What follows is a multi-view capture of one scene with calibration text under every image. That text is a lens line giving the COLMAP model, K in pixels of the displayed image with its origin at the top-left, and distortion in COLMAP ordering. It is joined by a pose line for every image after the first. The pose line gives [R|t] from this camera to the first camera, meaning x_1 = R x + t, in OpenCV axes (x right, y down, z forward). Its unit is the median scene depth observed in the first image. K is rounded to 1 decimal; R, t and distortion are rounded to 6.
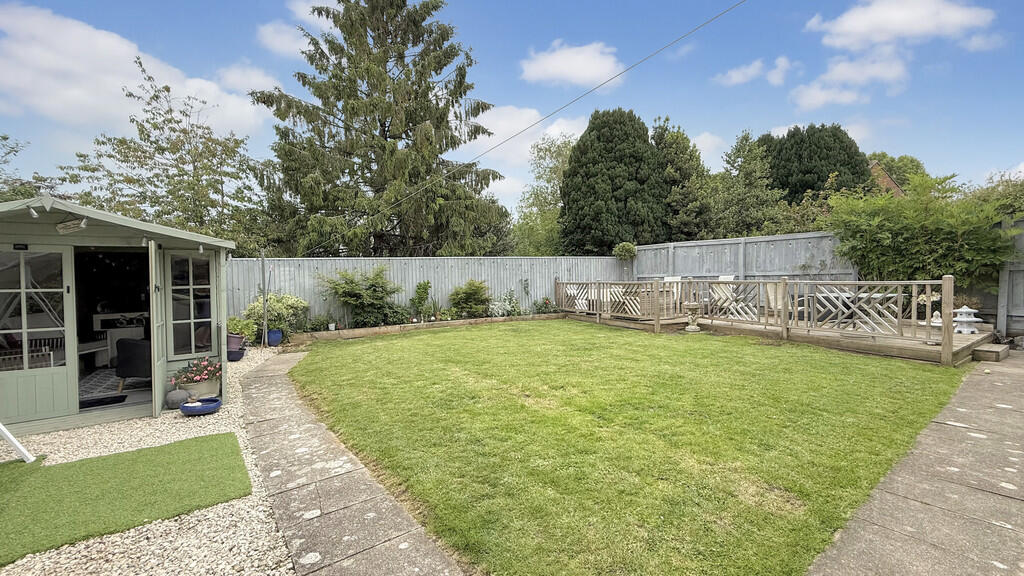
lens RADIAL K [[414.4, 0, 506.7], [0, 414.4, 287.0], [0, 0, 1]] dist [-0.000936, 0.000068]
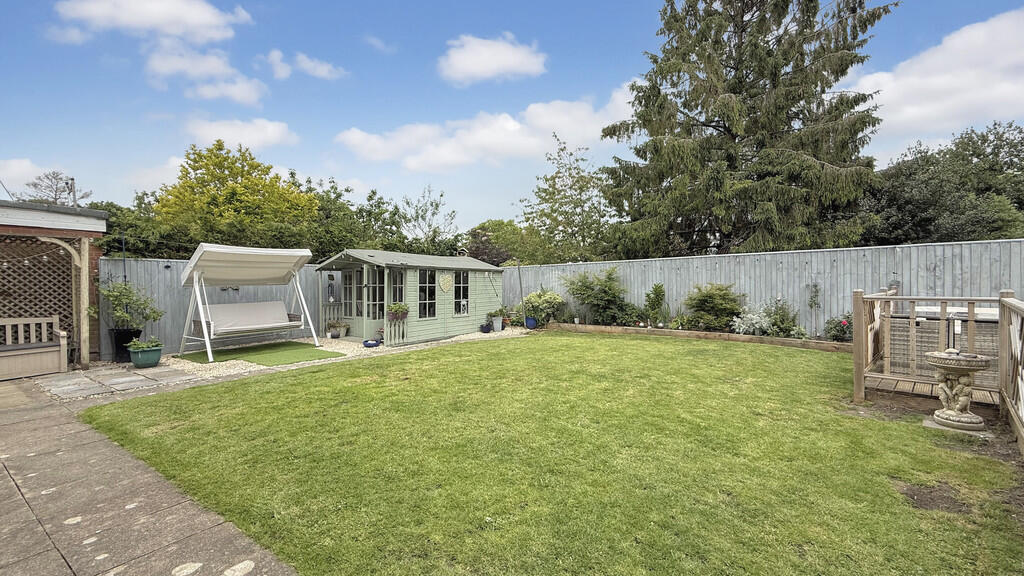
lens RADIAL K [[414.4, 0, 506.7], [0, 414.4, 287.0], [0, 0, 1]] dist [-0.000936, 0.000068]
pose [[0.326960, 0.028409, -0.944611, 0.610394], [-0.020502, 0.999526, 0.022964, -0.022869], [0.944816, 0.011858, 0.327388, 0.409937]]
